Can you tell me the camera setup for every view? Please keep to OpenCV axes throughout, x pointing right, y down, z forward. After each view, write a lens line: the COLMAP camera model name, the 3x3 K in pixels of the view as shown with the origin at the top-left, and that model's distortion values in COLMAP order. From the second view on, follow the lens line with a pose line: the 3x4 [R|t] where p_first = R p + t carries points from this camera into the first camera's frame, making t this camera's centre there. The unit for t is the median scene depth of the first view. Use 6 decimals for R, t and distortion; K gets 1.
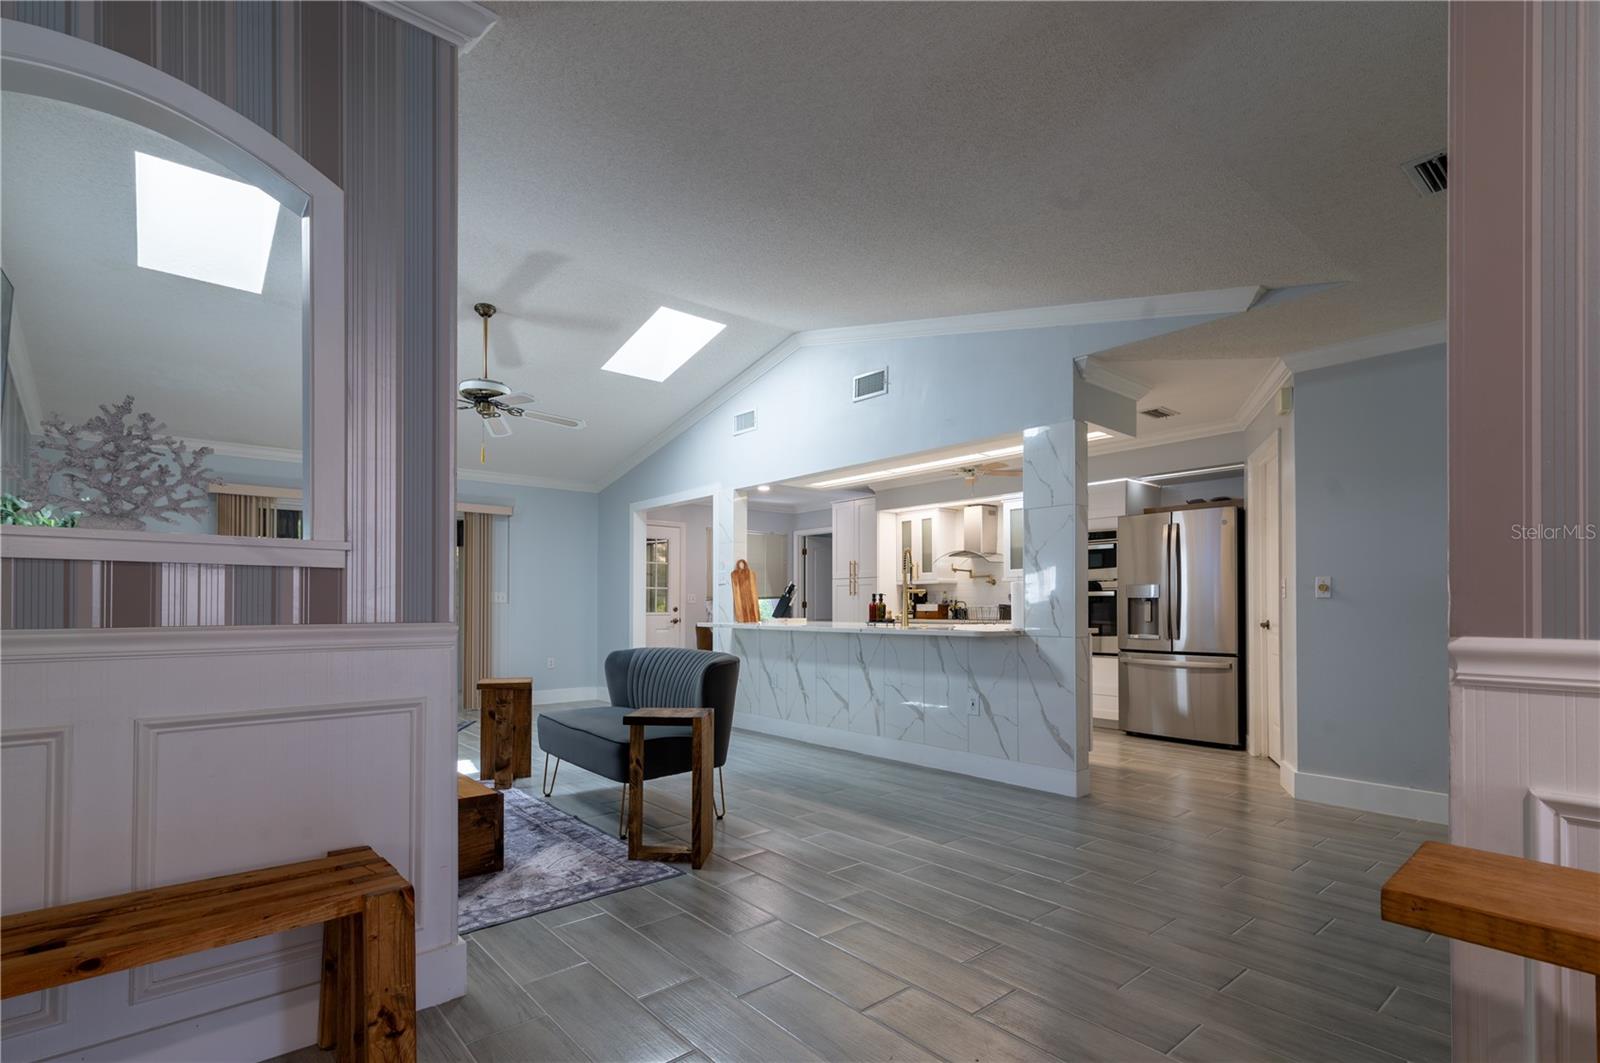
lens RADIAL K [[749.4, 0, 836.5], [0, 749.4, 599.8], [0, 0, 1]] dist [-0.002432, 0.000041]
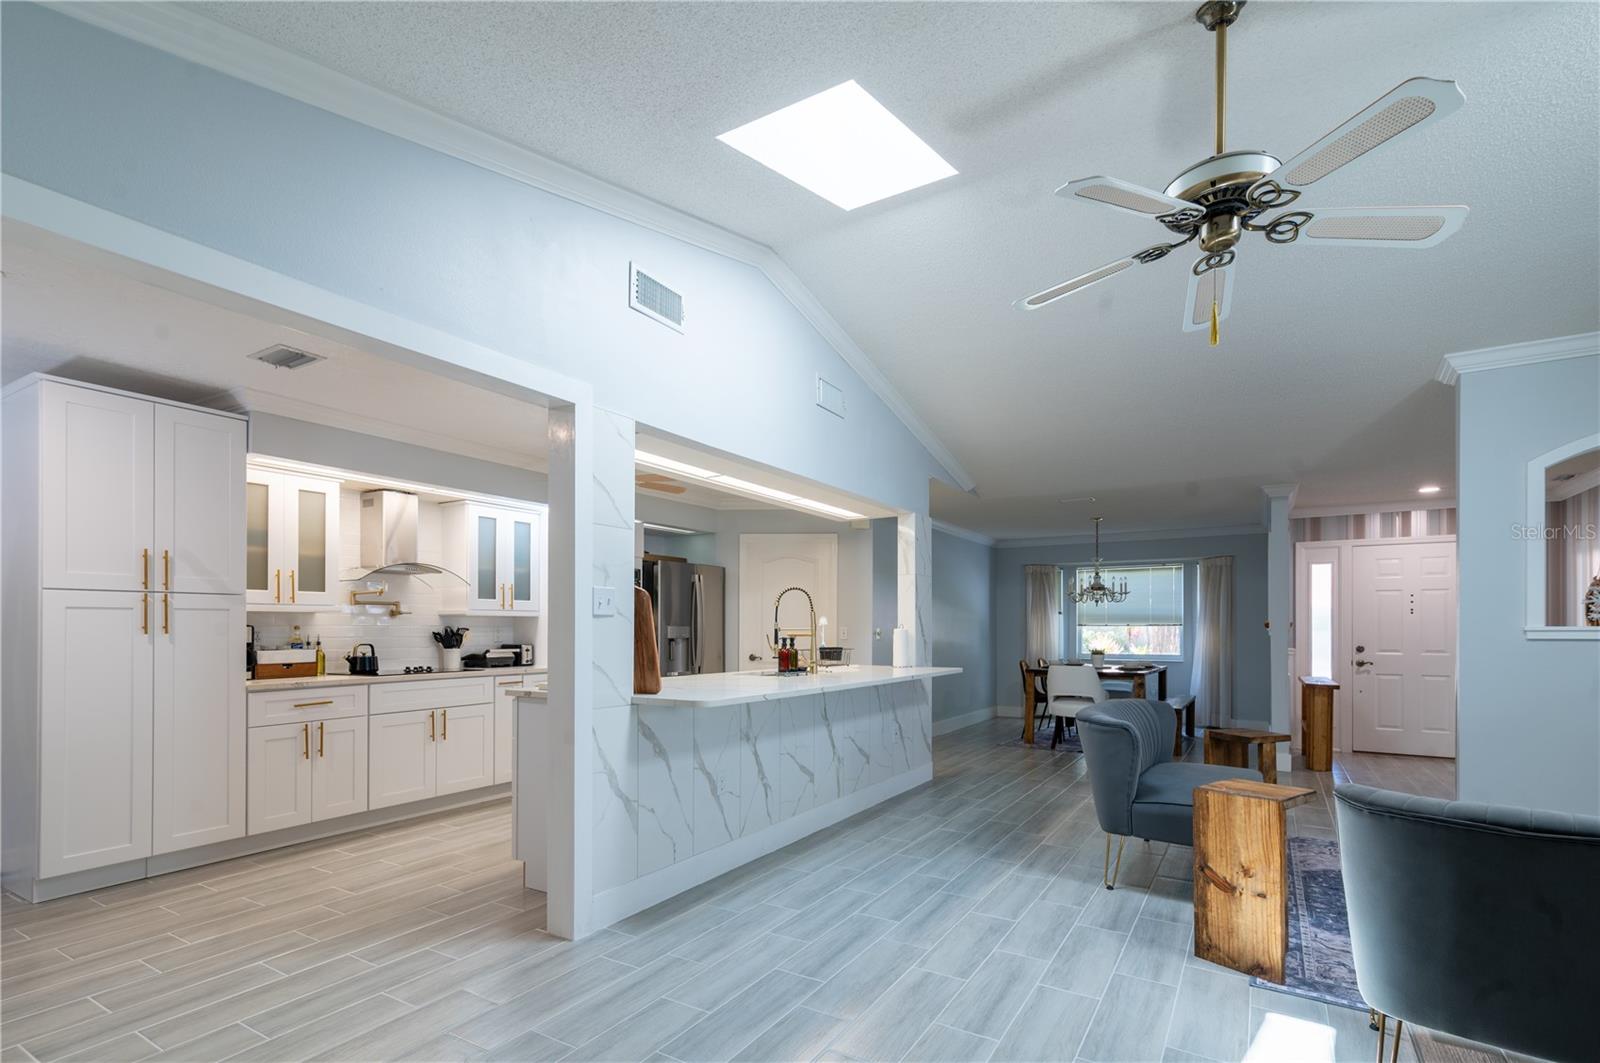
lens RADIAL K [[749.4, 0, 795.2], [0, 749.4, 628.5], [0, 0, 1]] dist [-0.002432, 0.000041]
pose [[-0.274751, 0.003079, 0.961511, -0.616316], [-0.006302, 0.999968, -0.005003, -0.011446], [-0.961495, -0.007434, -0.274722, 1.015098]]
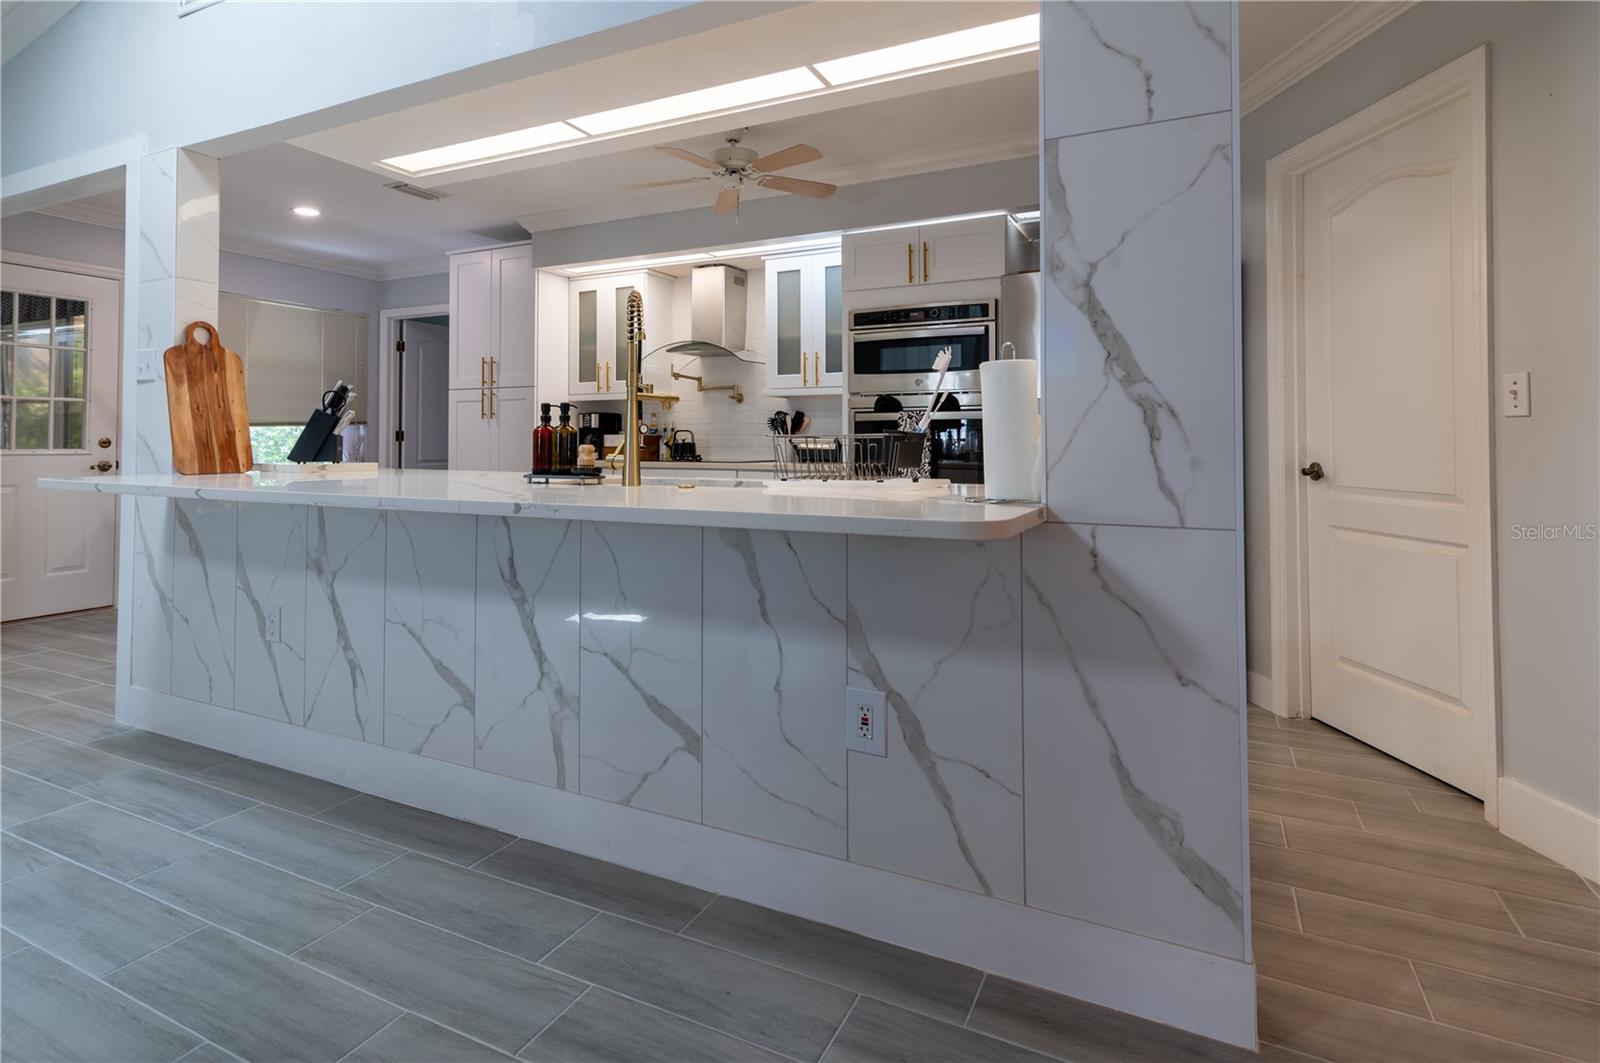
lens RADIAL K [[817.0, 0, 789.5], [0, 817.0, 424.0], [0, 0, 1]] dist [0.005540, 0.001316]
pose [[0.929420, 0.009681, 0.368897, 0.008411], [-0.005290, 0.999903, -0.012915, 0.006609], [-0.368986, 0.010052, 0.929381, 0.458993]]
